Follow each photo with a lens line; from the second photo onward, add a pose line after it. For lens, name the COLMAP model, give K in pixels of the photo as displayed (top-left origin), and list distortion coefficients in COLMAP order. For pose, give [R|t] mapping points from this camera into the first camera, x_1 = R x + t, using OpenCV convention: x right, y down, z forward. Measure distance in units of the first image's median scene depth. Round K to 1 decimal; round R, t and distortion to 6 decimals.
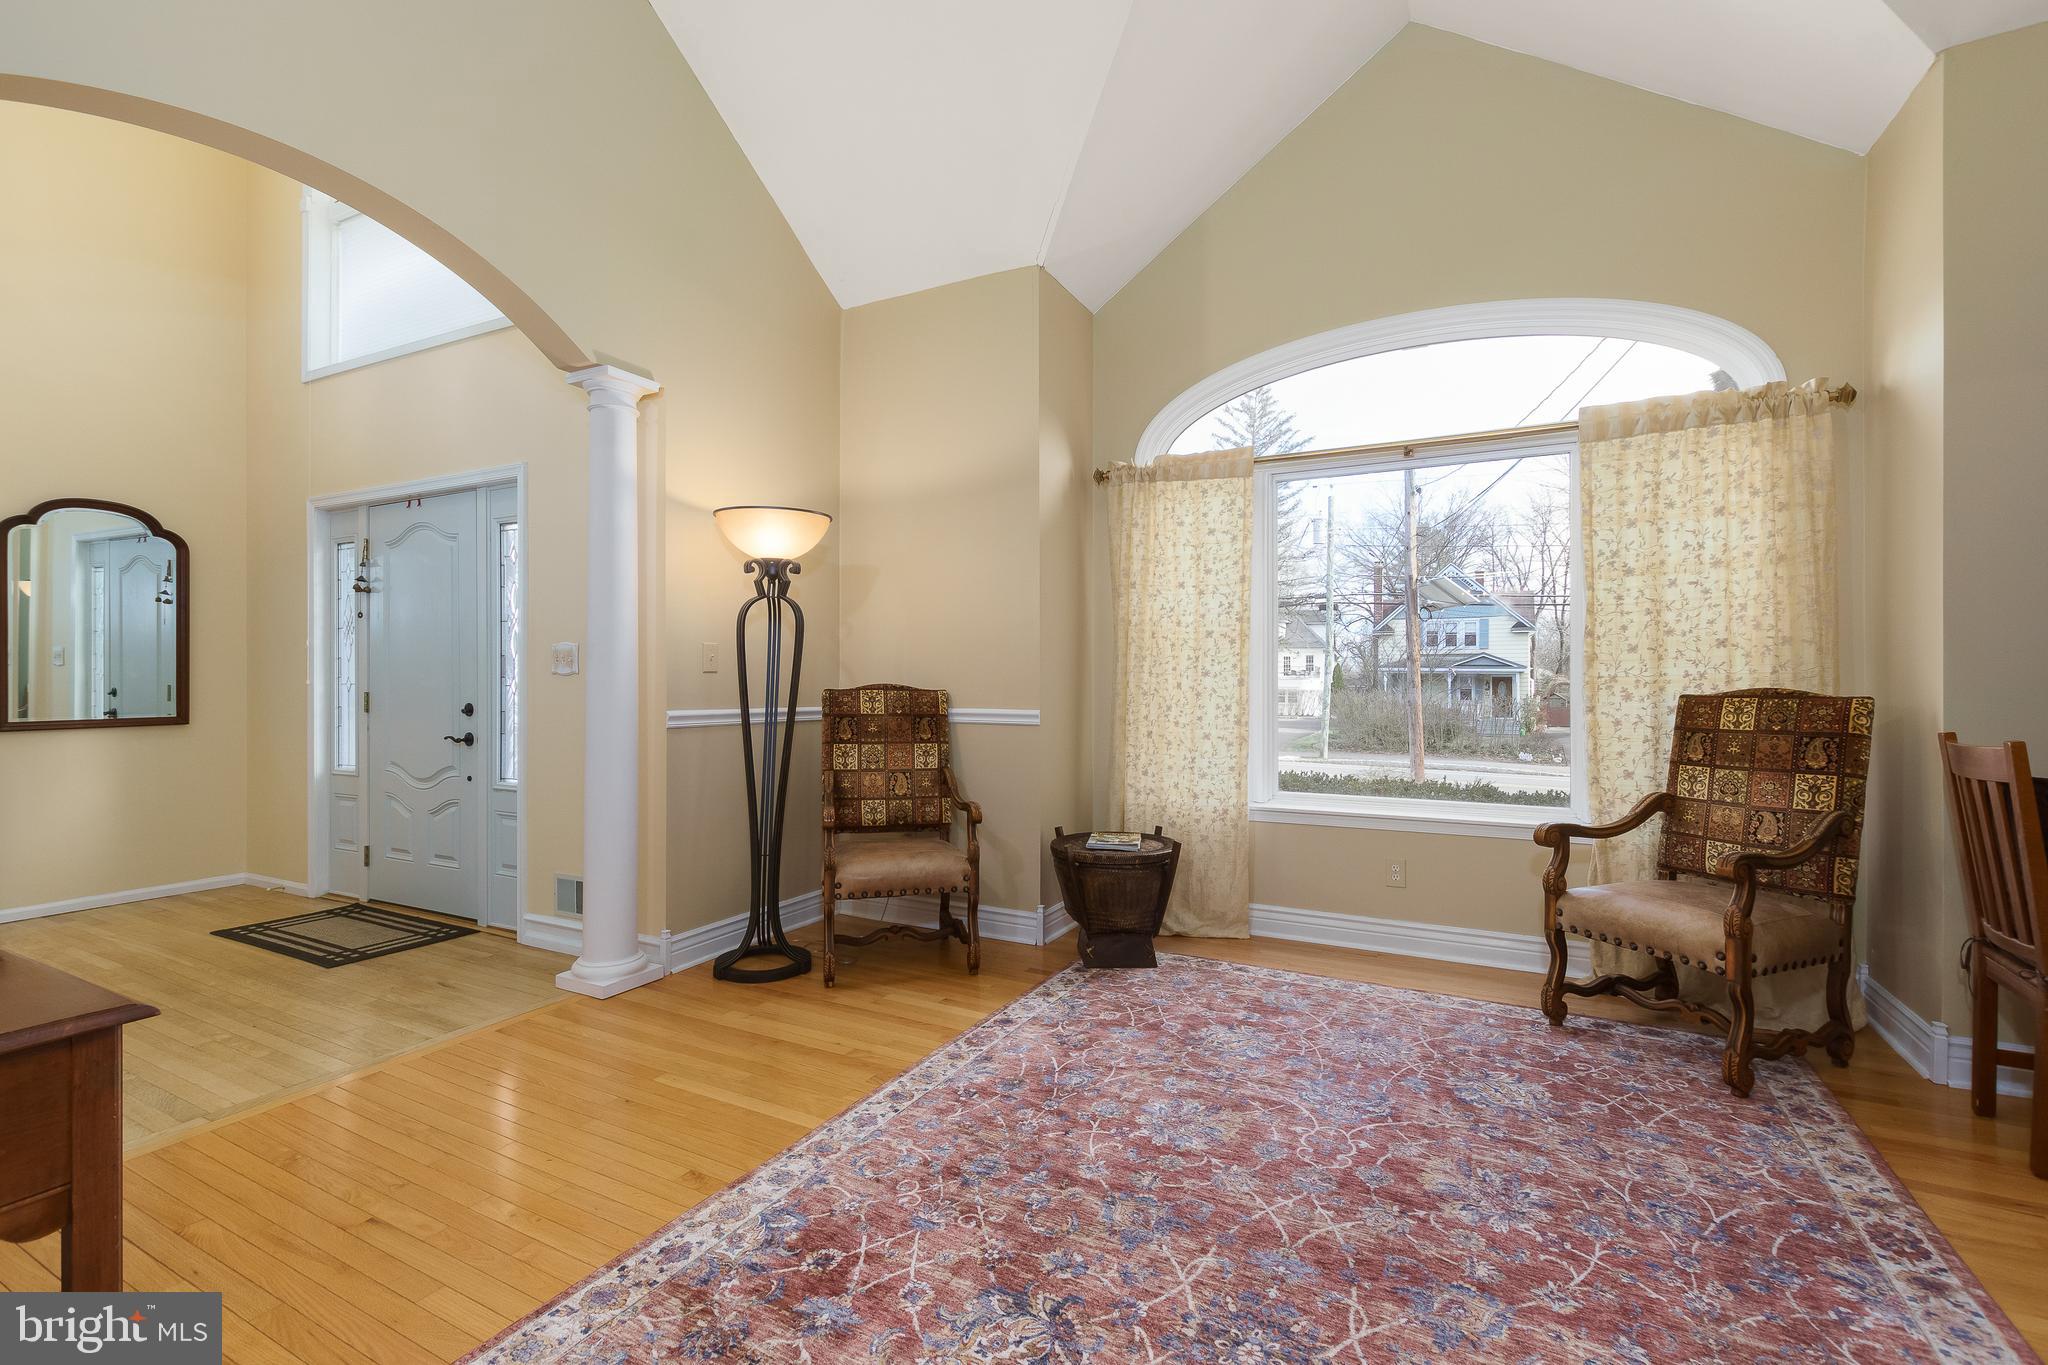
lens RADIAL K [[897.1, 0, 1020.5], [0, 897.1, 676.4], [0, 0, 1]] dist [-0.000045, -0.000434]
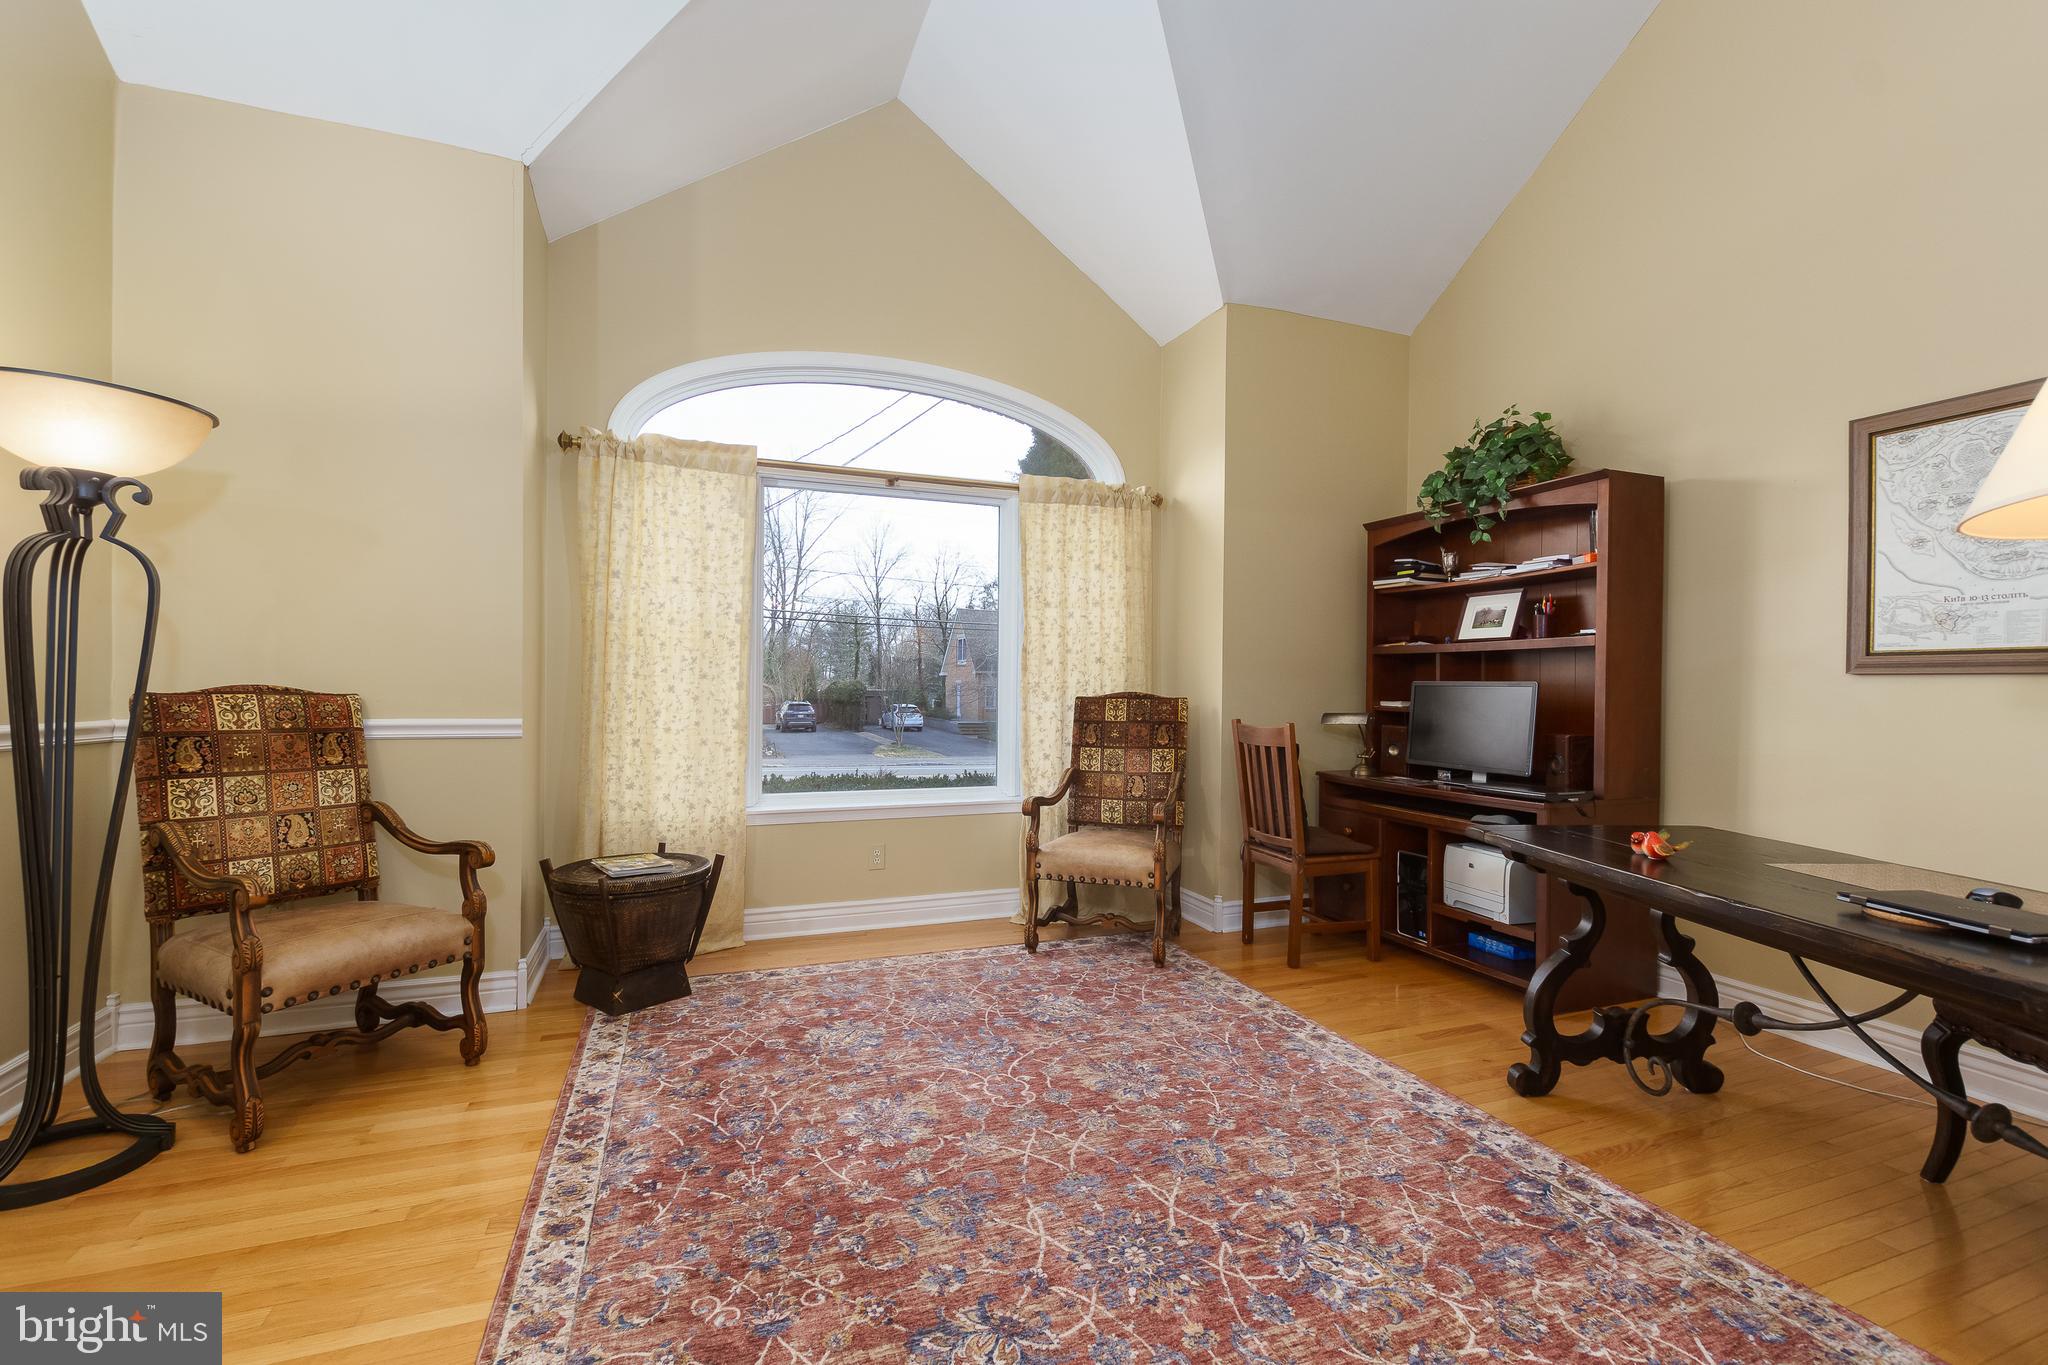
lens RADIAL K [[880.3, 0, 1025.5], [0, 880.3, 691.7], [0, 0, 1]] dist [0.001366, -0.000277]
pose [[0.657086, -0.000105, 0.753816, -0.350820], [-0.011993, 0.999872, 0.010593, -0.000758], [-0.753721, -0.016001, 0.657000, 0.172876]]
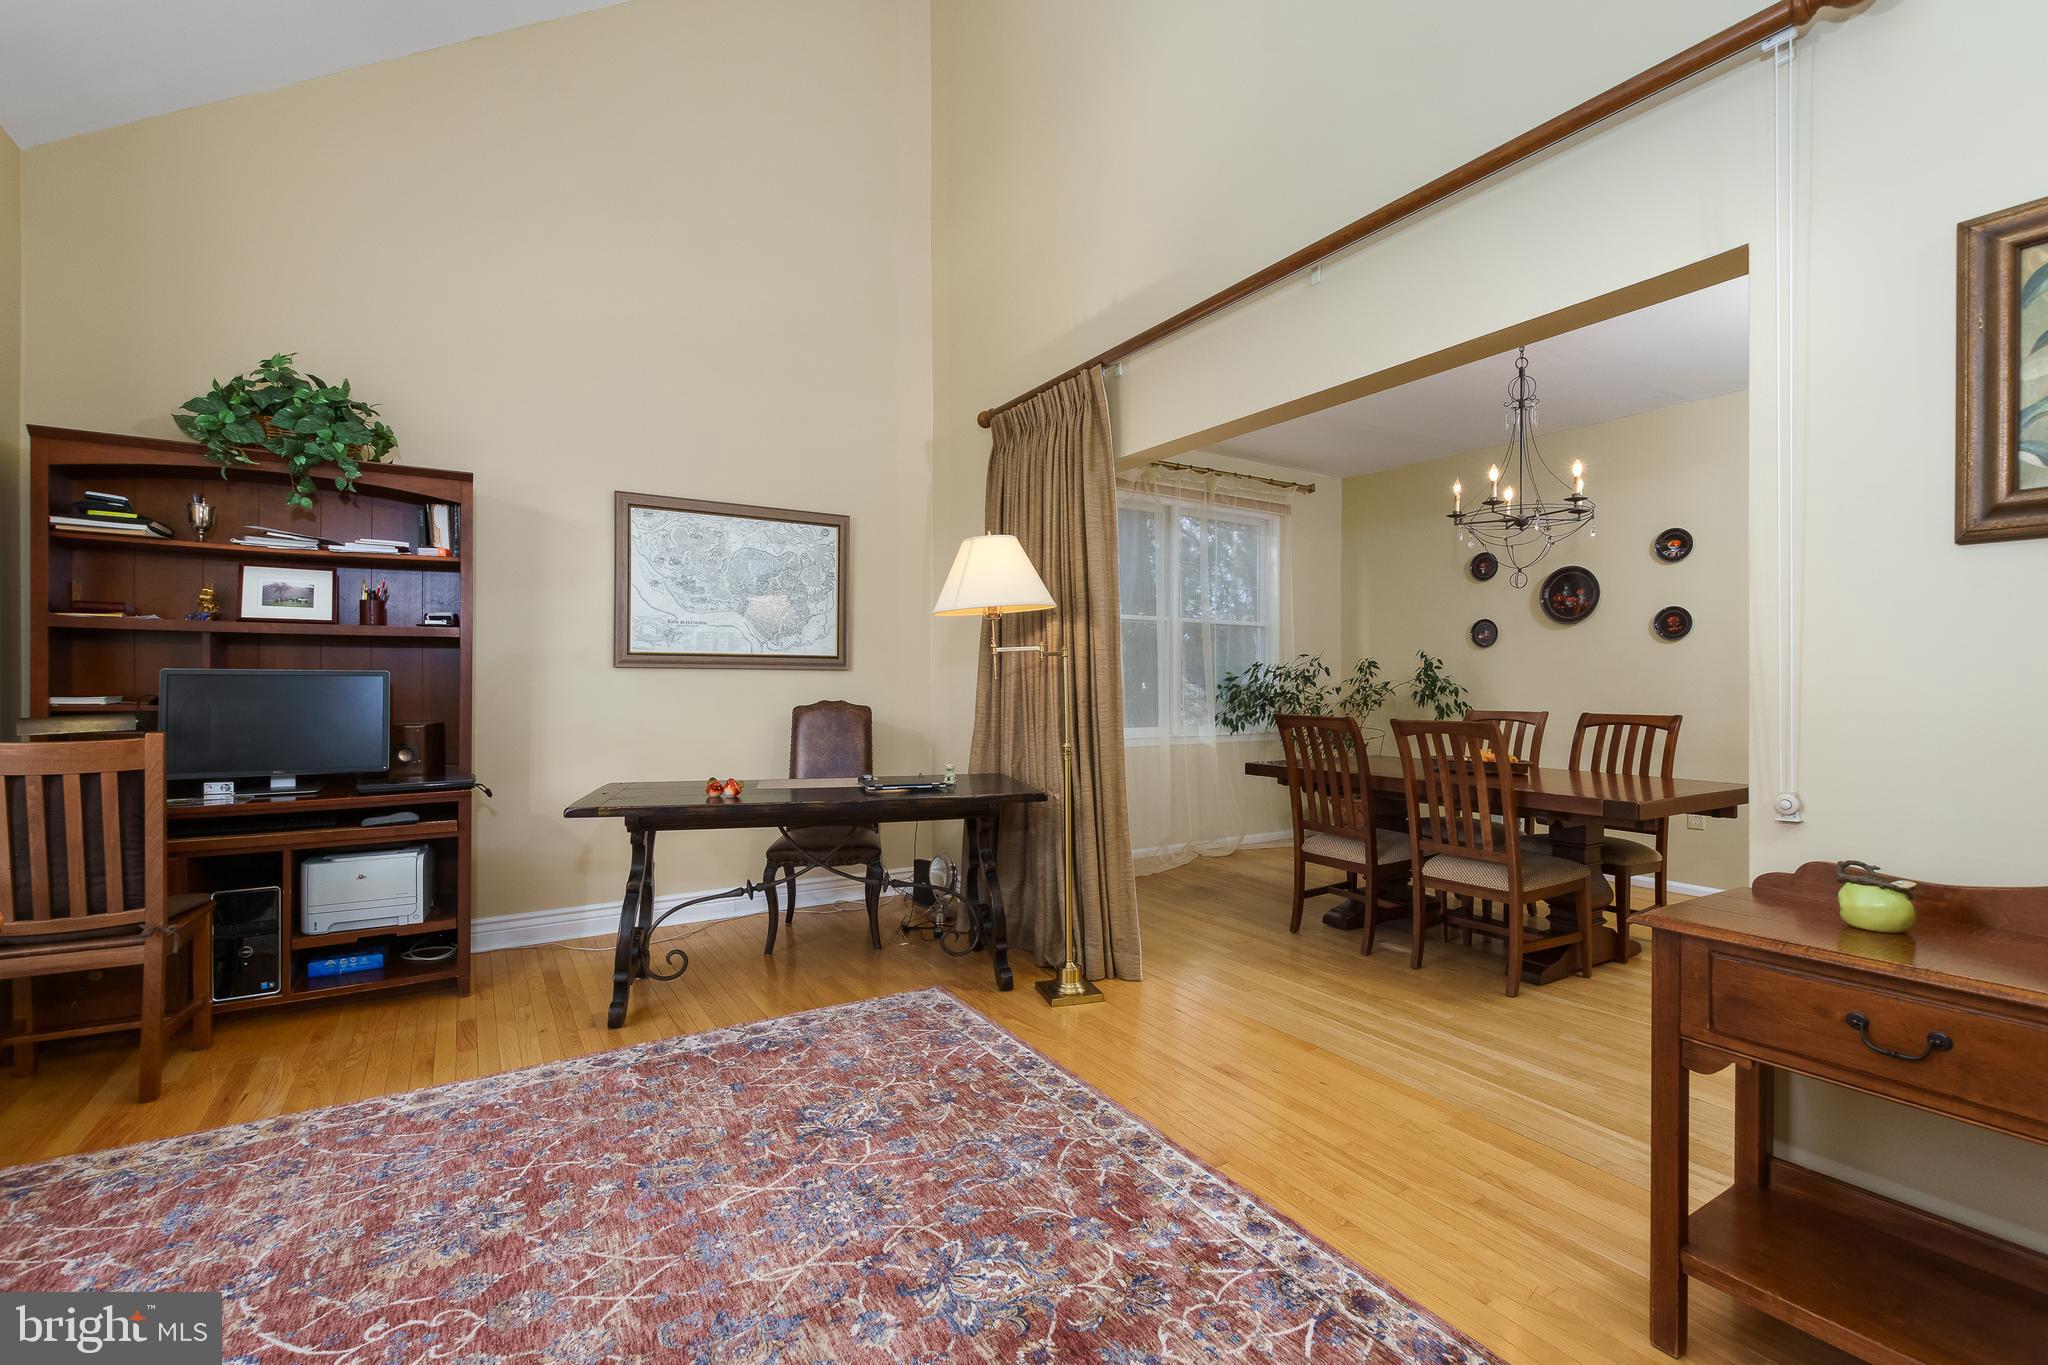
lens RADIAL K [[900.0, 0, 1027.8], [0, 900.0, 684.9], [0, 0, 1]] dist [0.009080, -0.004468]
pose [[-0.866617, -0.006479, 0.498932, -0.303322], [-0.006667, 0.999977, 0.001405, 0.000904], [-0.498929, -0.002109, -0.866640, 0.969386]]
